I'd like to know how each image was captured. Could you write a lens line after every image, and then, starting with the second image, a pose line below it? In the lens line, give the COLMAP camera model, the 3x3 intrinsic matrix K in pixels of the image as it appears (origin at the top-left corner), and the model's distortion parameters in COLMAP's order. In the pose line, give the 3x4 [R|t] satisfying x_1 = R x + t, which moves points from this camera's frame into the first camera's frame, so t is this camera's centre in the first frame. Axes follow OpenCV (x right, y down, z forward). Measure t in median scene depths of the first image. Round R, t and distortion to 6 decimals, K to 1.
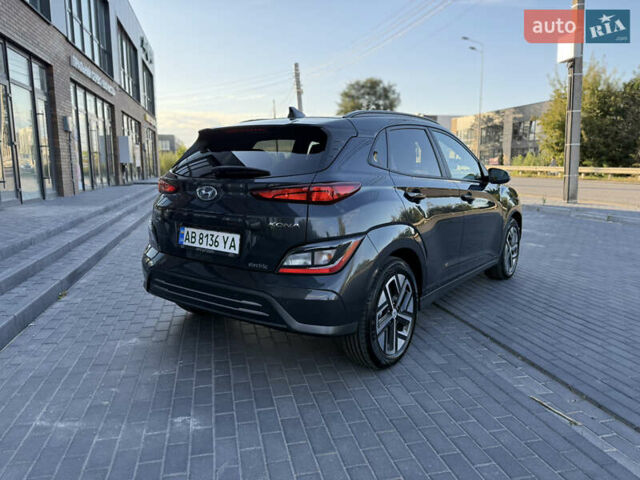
lens RADIAL K [[448.1, 0, 317.5], [0, 448.1, 238.0], [0, 0, 1]] dist [0.093079, -0.136125]
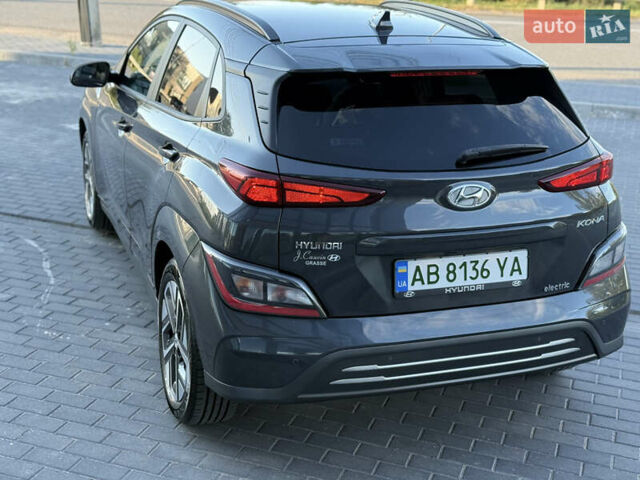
lens RADIAL K [[884.7, 0, 318.0], [0, 884.7, 241.9], [0, 0, 1]] dist [0.147000, -0.121694]
pose [[0.545460, -0.247641, 0.800717, -1.239003], [0.100633, 0.967793, 0.230760, -0.314193], [-0.832073, -0.045292, 0.552813, 0.486457]]
